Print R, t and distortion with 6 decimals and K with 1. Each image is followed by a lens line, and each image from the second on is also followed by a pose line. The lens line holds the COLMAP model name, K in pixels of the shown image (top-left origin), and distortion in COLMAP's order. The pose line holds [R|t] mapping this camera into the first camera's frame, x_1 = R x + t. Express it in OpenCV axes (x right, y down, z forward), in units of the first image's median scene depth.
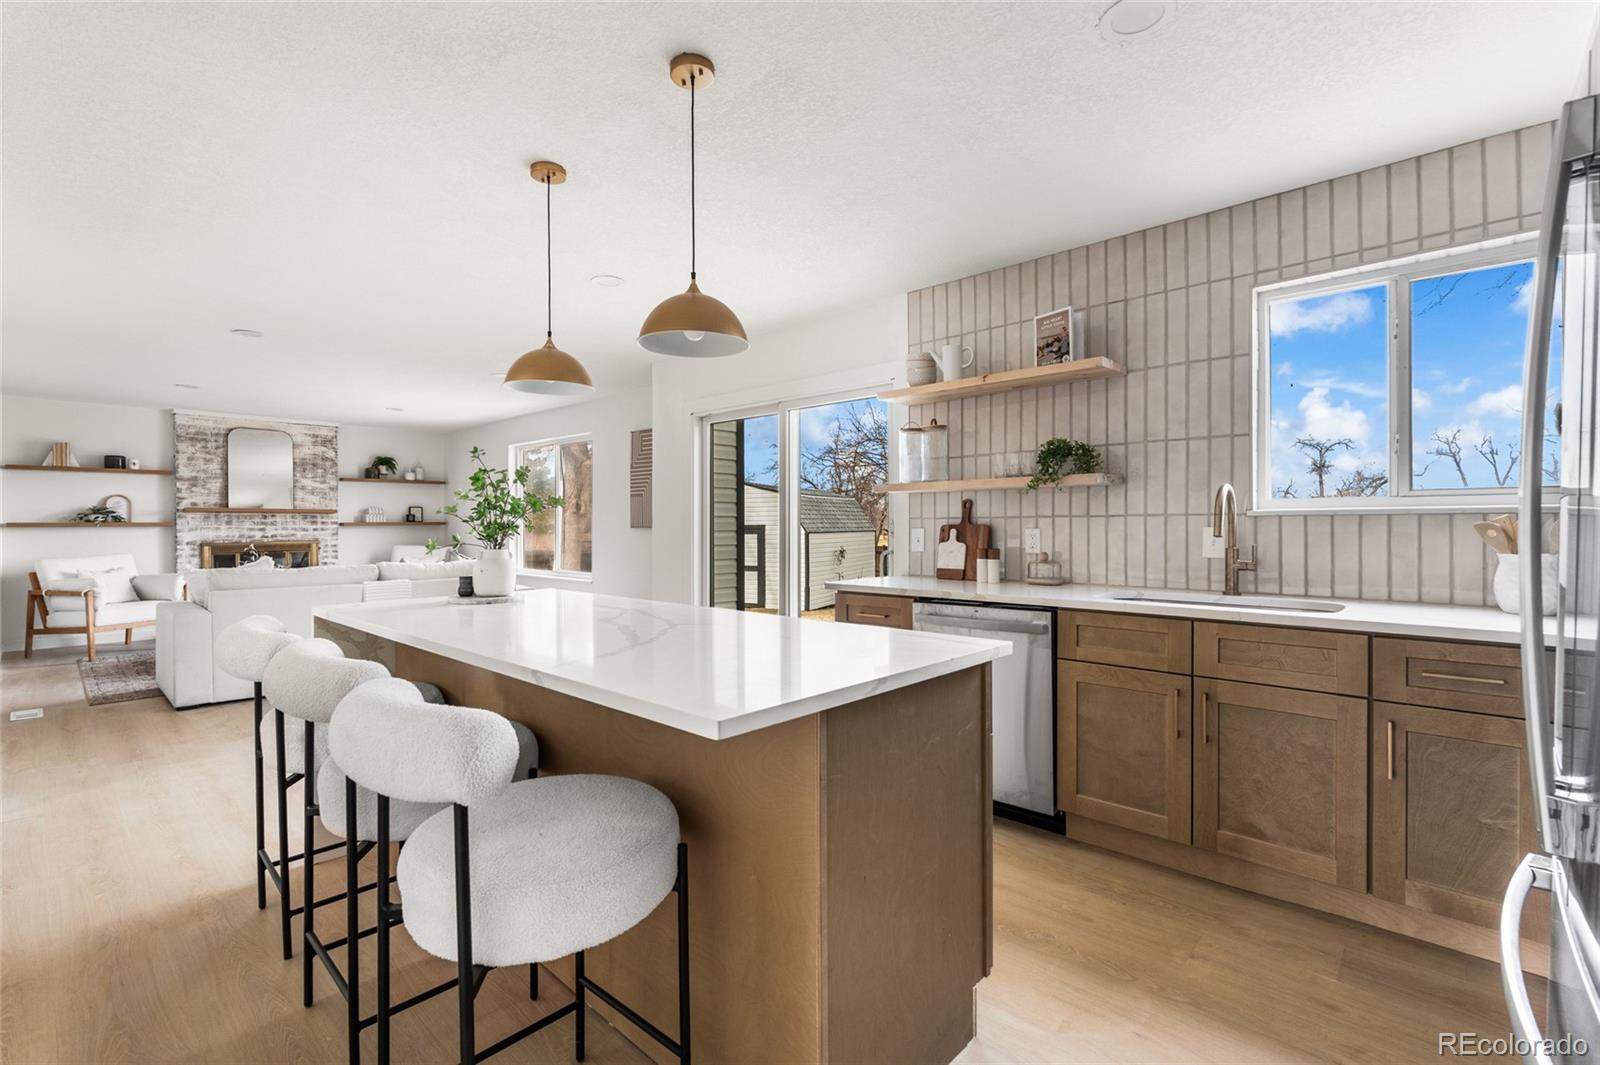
lens RADIAL K [[719.1, 0, 802.1], [0, 719.1, 526.1], [0, 0, 1]] dist [-0.003745, -0.000202]
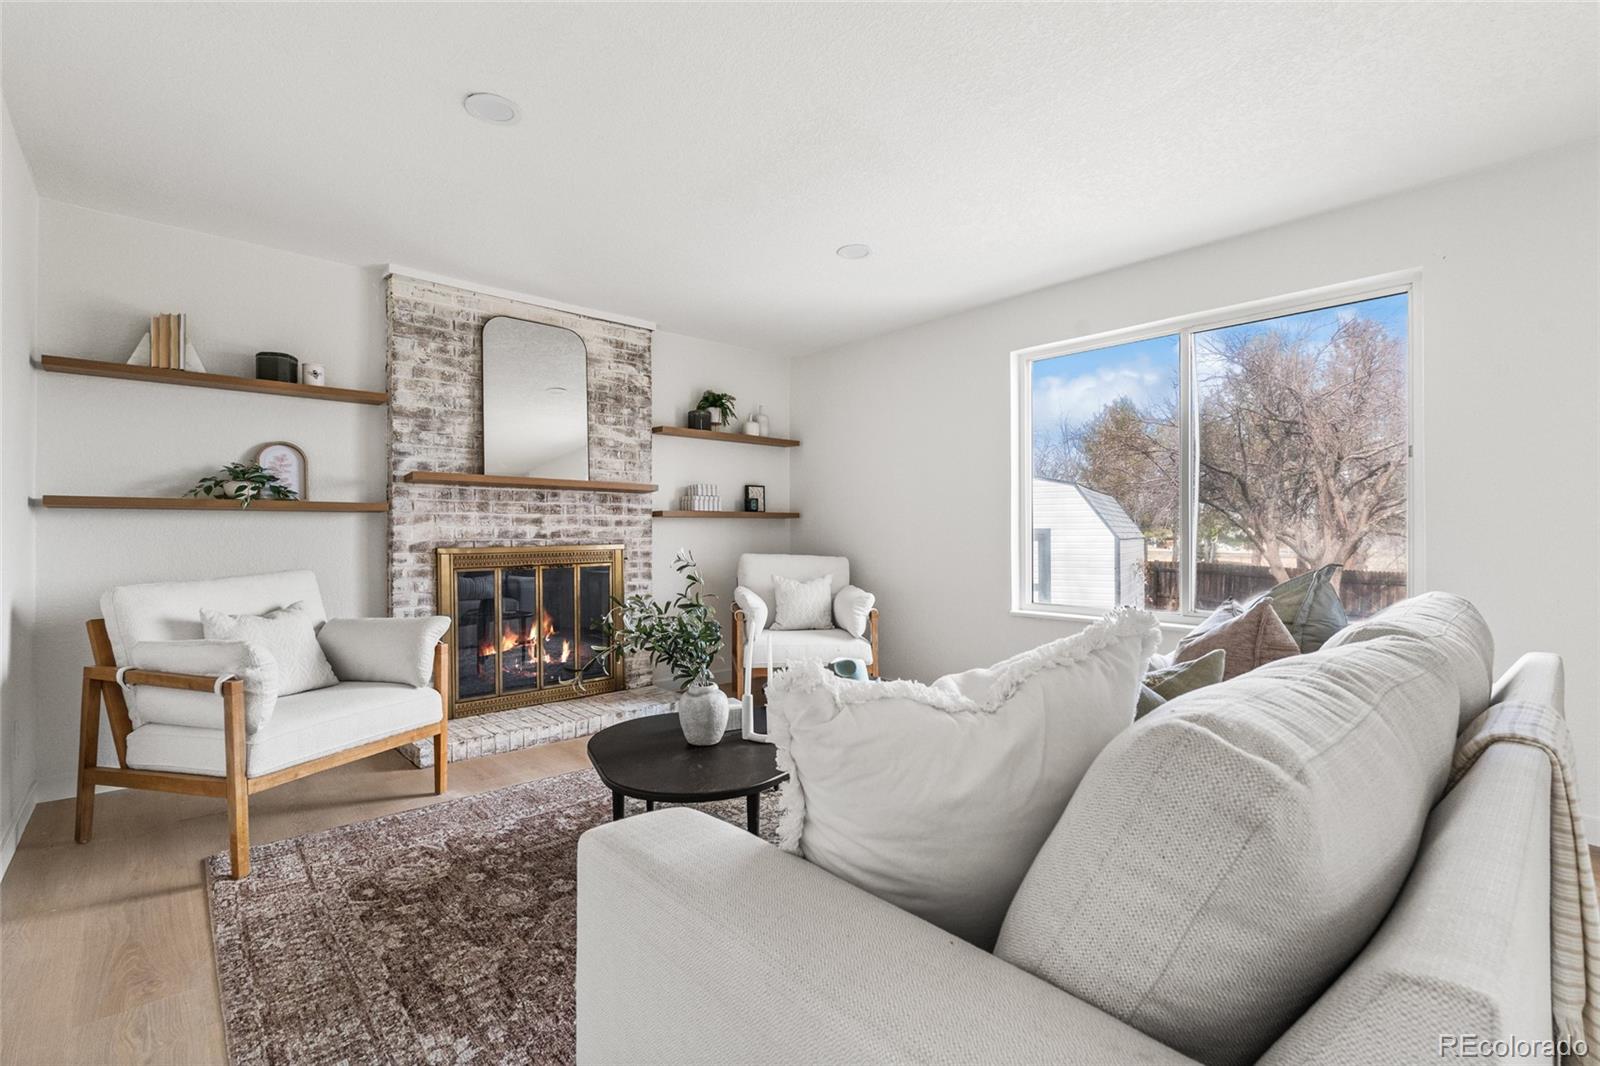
lens RADIAL K [[719.1, 0, 797.8], [0, 719.1, 532.9], [0, 0, 1]] dist [-0.003745, -0.000202]
pose [[0.995915, 0.001789, -0.090278, -0.554239], [-0.002190, 0.999988, -0.004339, 0.015570], [0.090269, 0.004519, 0.995907, 0.542703]]
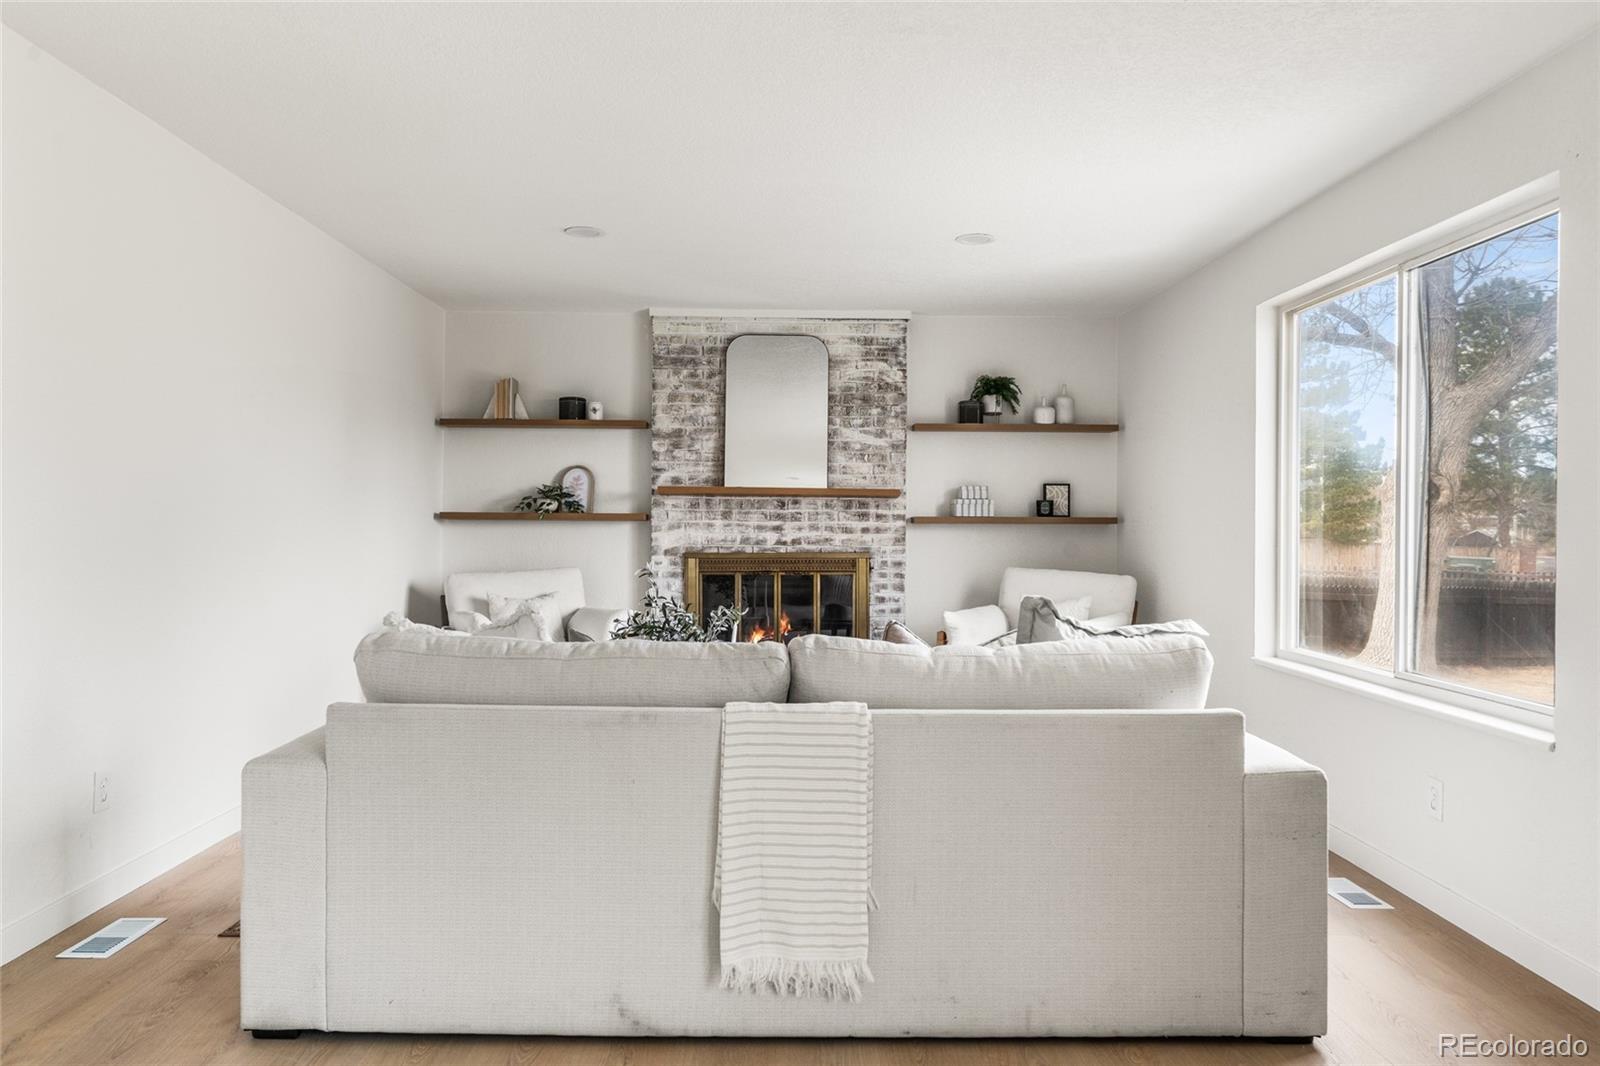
lens RADIAL K [[1139.4, 0, 800.6], [0, 1139.4, 523.9], [0, 0, 1]] dist [-0.009141, -0.000406]
pose [[0.683694, 0.011467, -0.729679, -0.150940], [-0.013719, 0.999902, 0.002860, -0.001207], [0.729640, 0.008055, 0.683784, 0.477067]]
